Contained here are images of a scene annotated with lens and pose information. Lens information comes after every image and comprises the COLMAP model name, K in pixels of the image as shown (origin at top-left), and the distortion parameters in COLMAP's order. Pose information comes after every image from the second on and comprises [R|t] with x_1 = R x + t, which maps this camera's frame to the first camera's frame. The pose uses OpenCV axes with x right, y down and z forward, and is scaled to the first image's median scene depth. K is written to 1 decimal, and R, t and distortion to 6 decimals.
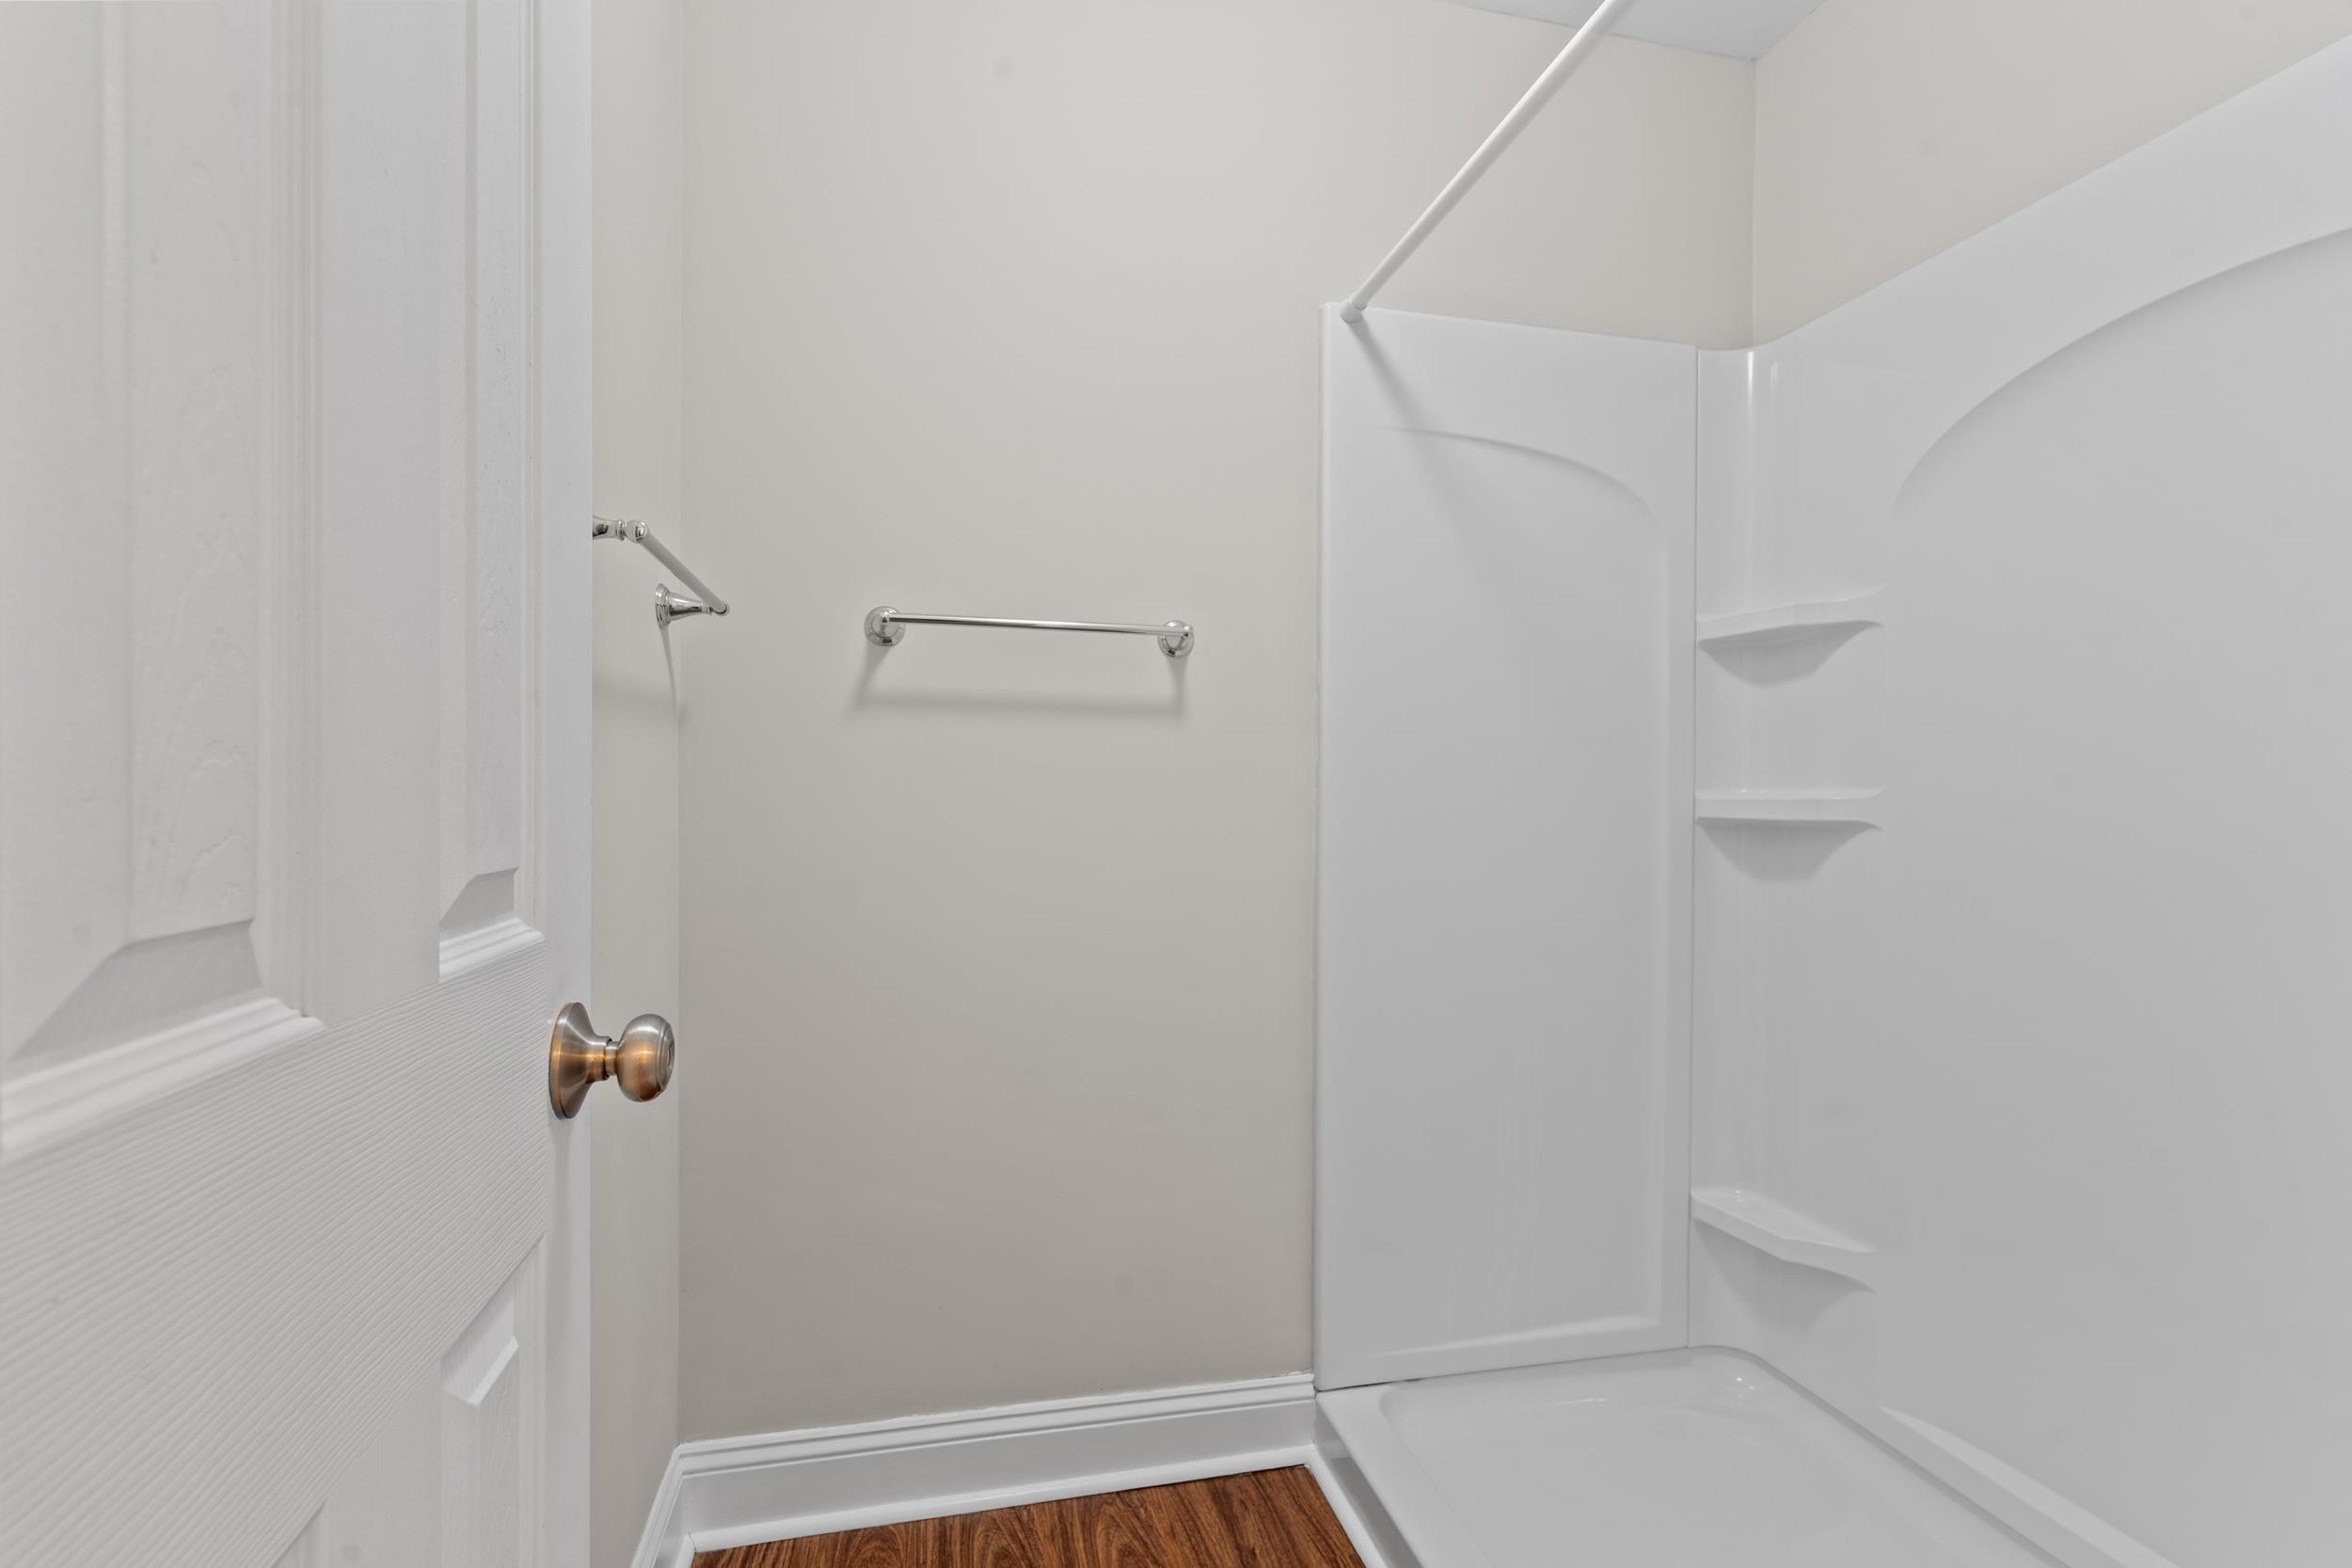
lens RADIAL K [[1071.0, 0, 1176.0], [0, 1071.0, 784.0], [0, 0, 1]] dist [-0.000535, -0.000043]
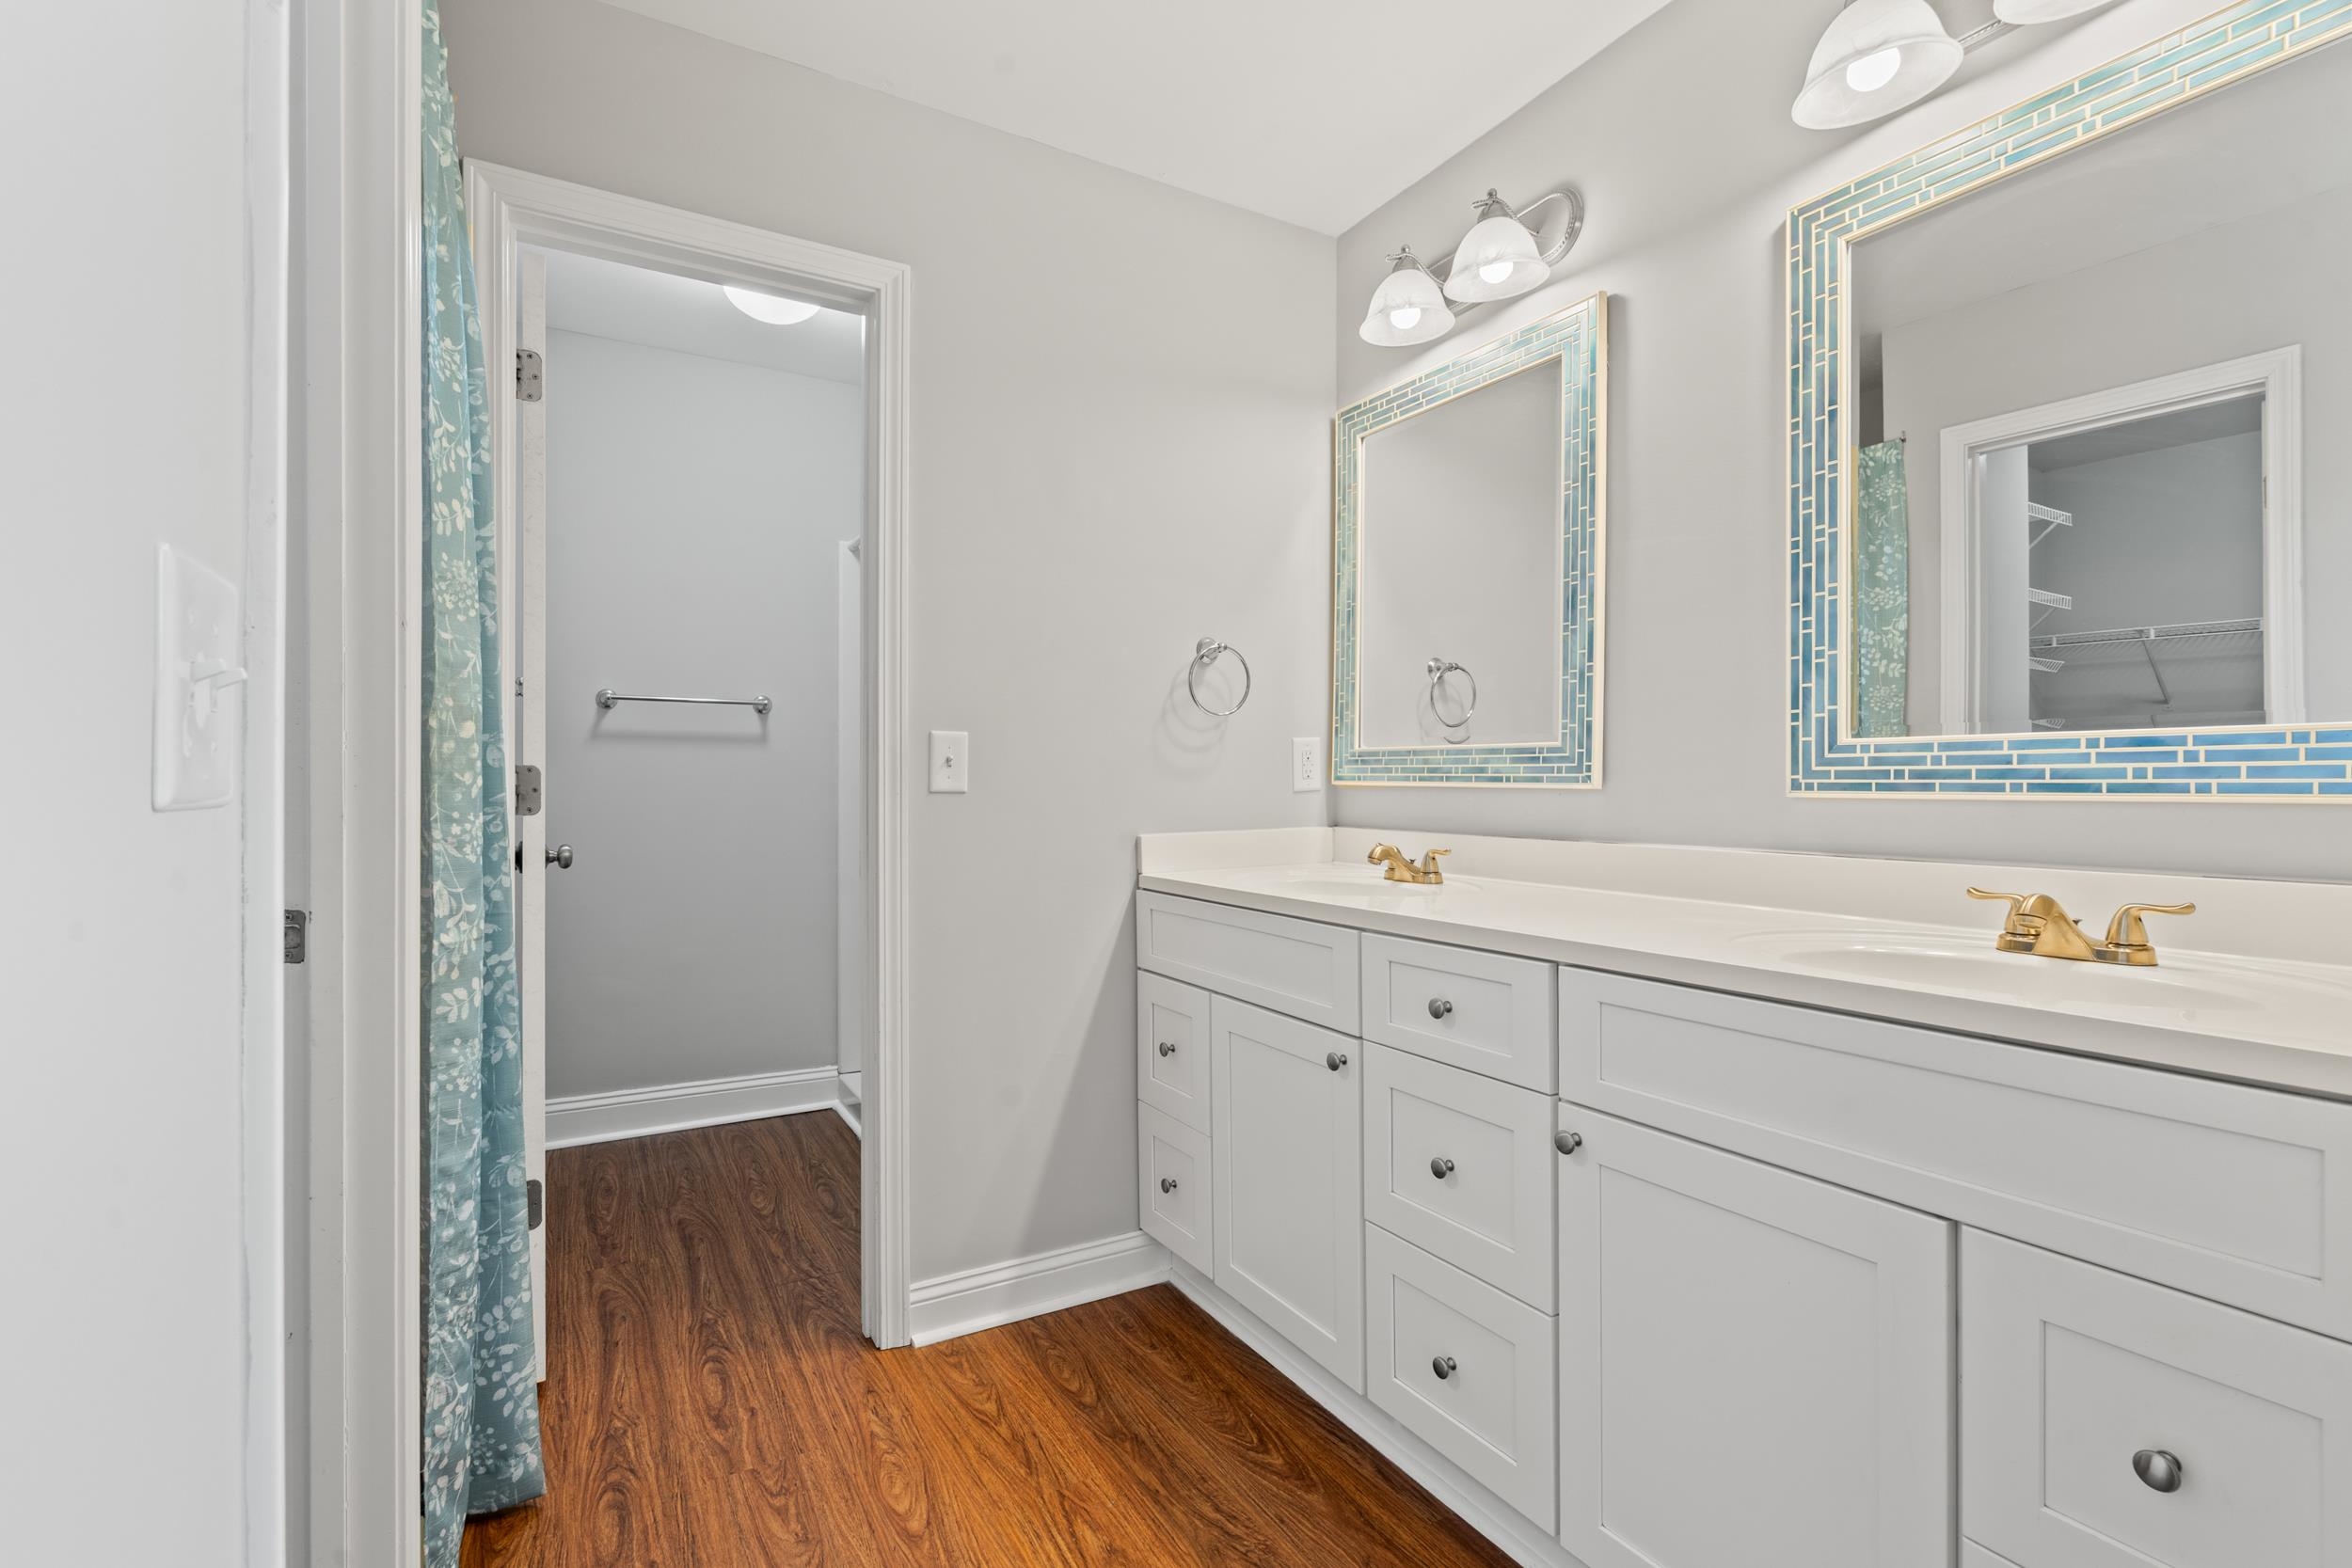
lens RADIAL K [[1071.0, 0, 1176.0], [0, 1071.0, 784.0], [0, 0, 1]] dist [-0.000535, -0.000043]
pose [[0.954762, -0.004322, 0.297339, 0.145117], [0.001984, 0.999965, 0.008164, -0.000673], [-0.297364, -0.007205, 0.954737, -1.178874]]
